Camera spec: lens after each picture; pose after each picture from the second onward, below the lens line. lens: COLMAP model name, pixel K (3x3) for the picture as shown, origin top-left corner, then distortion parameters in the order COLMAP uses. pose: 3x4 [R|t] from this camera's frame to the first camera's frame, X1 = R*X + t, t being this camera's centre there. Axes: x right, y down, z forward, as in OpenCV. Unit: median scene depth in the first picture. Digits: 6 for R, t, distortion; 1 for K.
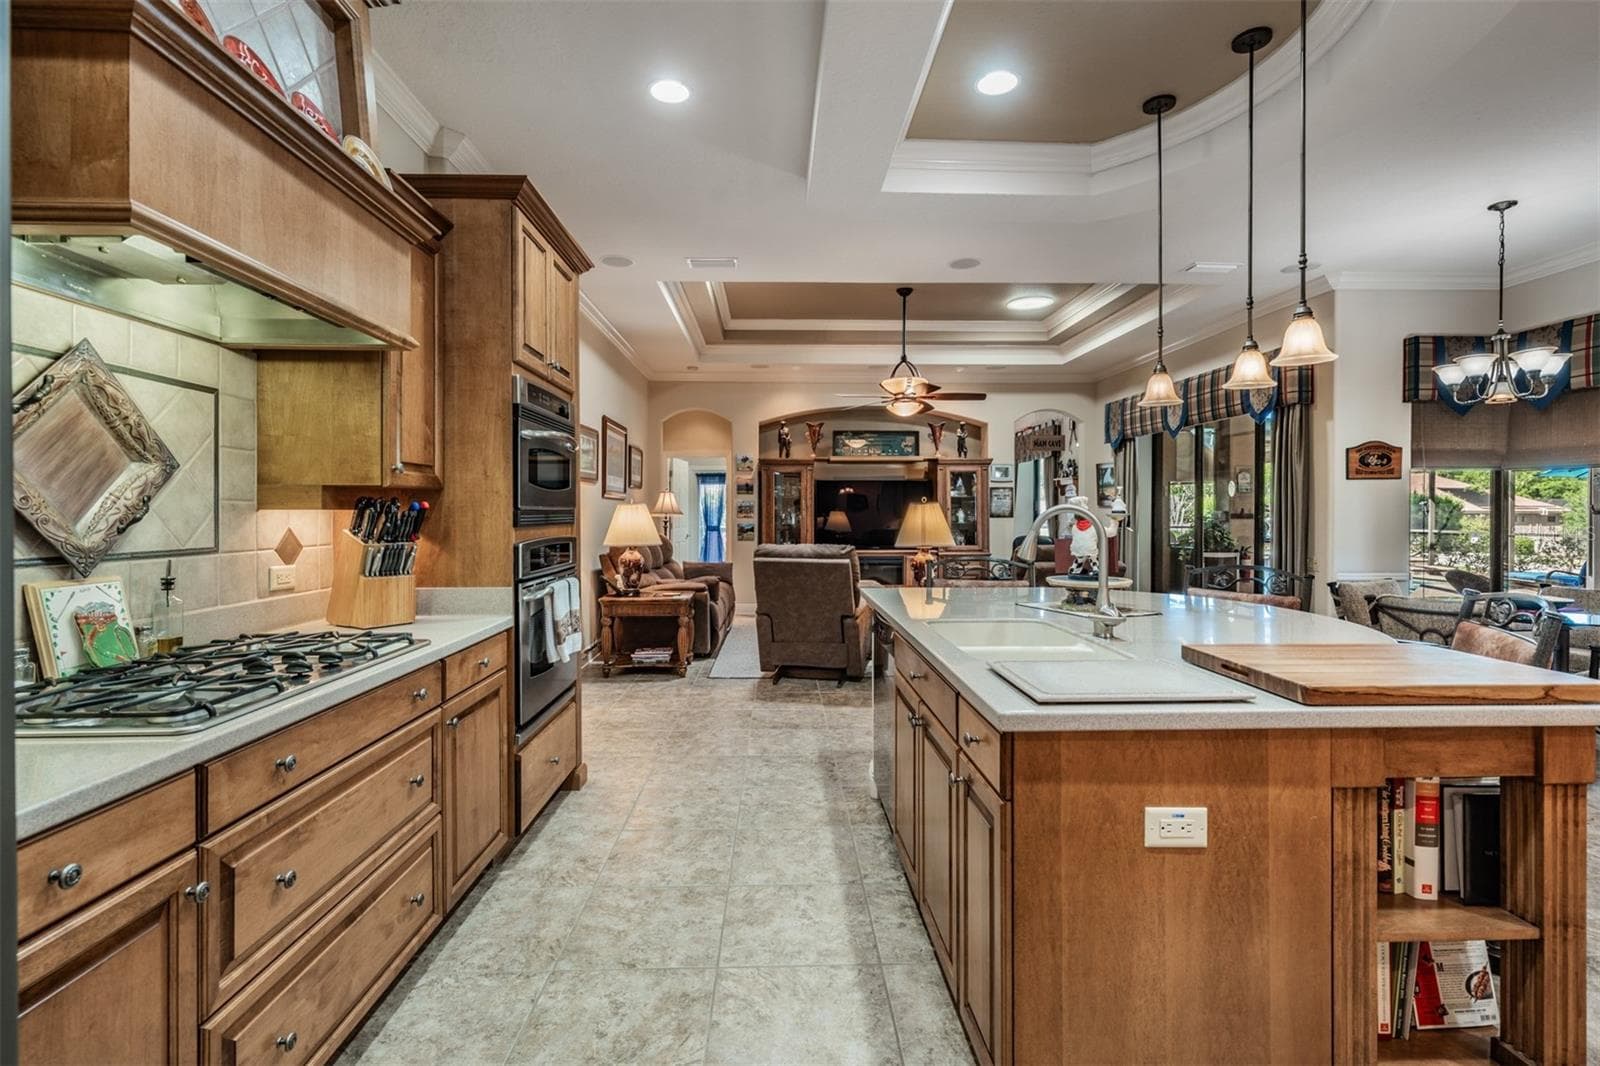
lens RADIAL K [[743.5, 0, 800.0], [0, 743.5, 533.0], [0, 0, 1]] dist [0.002396, -0.000259]
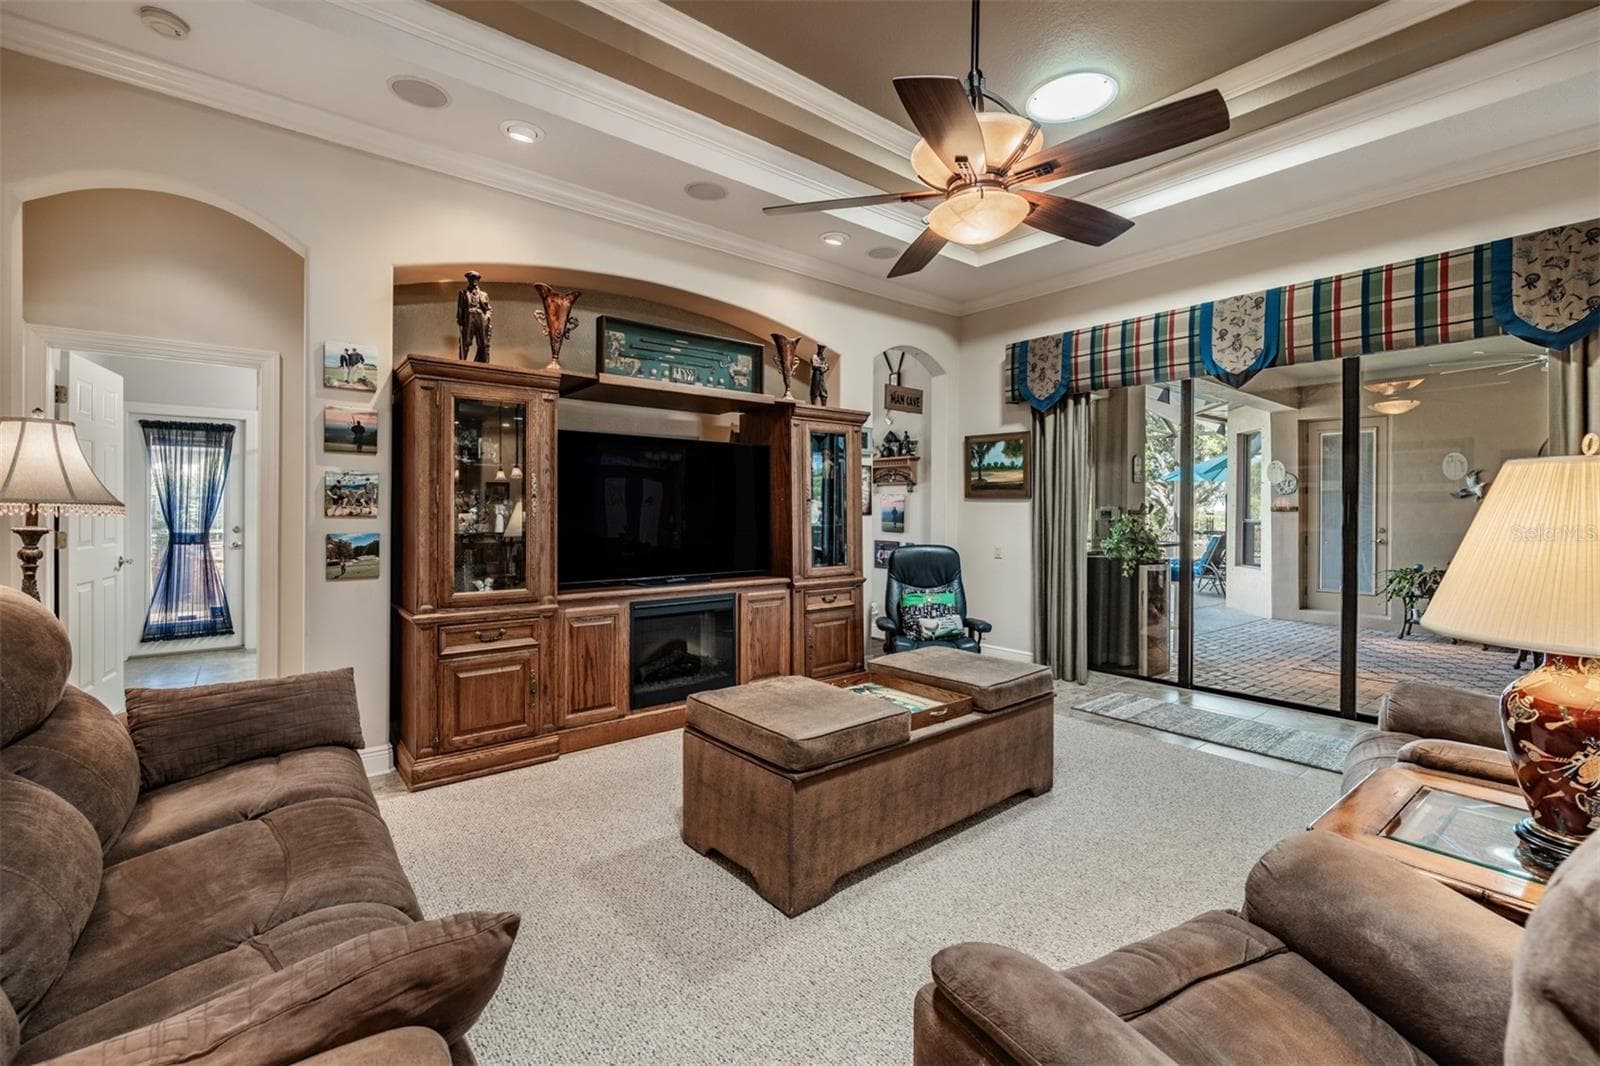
lens RADIAL K [[682.9, 0, 796.5], [0, 682.9, 522.7], [0, 0, 1]] dist [-0.000641, 0.000286]
pose [[0.798933, -0.009171, 0.601350, -0.101845], [0.015267, 0.999871, -0.005035, -0.012972], [-0.601226, 0.013203, 0.798970, 0.600734]]
